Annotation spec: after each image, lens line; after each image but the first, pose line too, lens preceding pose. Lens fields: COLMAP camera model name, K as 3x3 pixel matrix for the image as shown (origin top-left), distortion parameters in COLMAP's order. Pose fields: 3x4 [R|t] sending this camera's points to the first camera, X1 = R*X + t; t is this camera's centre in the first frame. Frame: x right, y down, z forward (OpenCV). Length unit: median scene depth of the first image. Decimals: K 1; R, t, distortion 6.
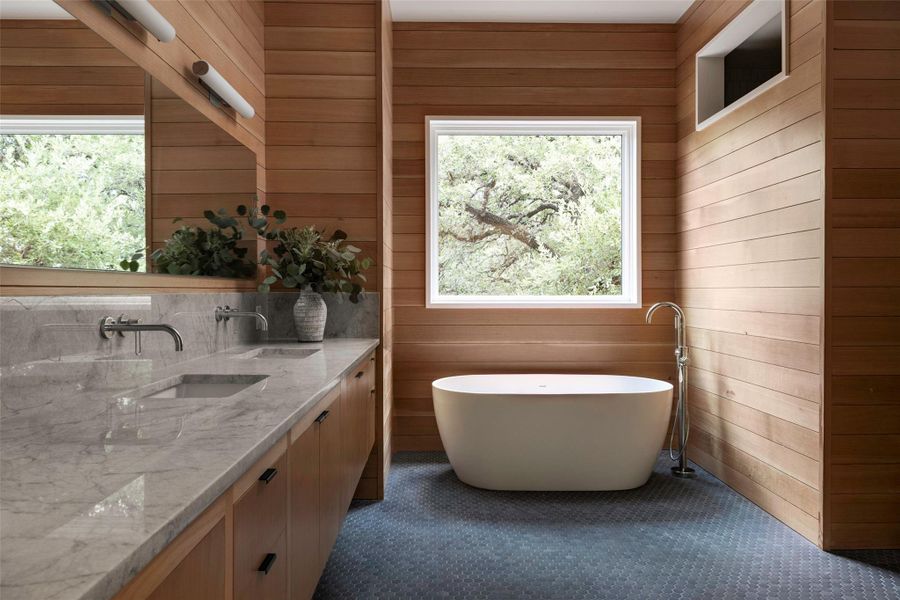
lens RADIAL K [[640.2, 0, 450.5], [0, 640.2, 310.9], [0, 0, 1]] dist [-0.005014, -0.003041]
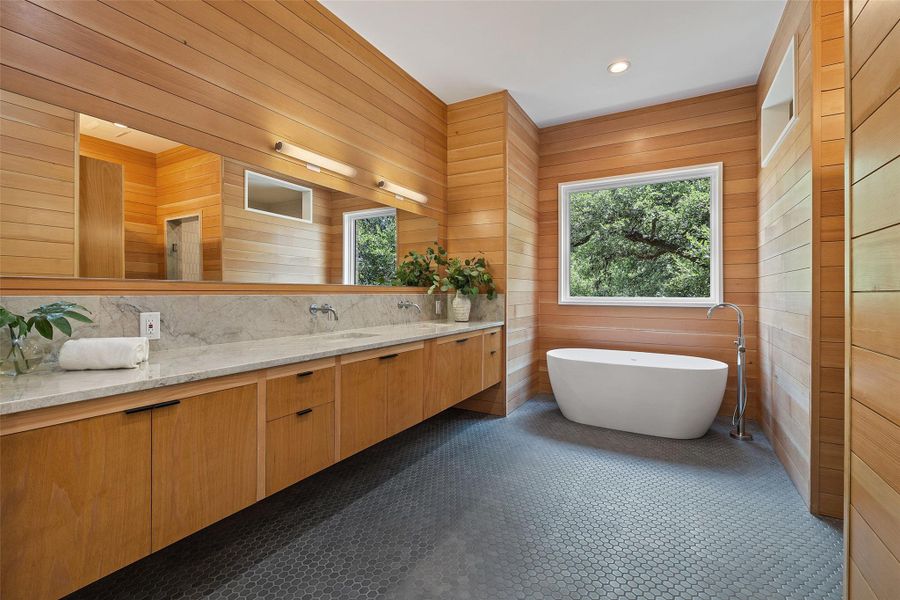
lens RADIAL K [[409.1, 0, 450.9], [0, 409.1, 293.8], [0, 0, 1]] dist [-0.001143, -0.000055]
pose [[0.862164, 0.000608, -0.506628, 0.261084], [-0.016729, 0.999488, -0.027268, 0.001132], [0.506352, 0.031985, 0.861733, -0.001318]]
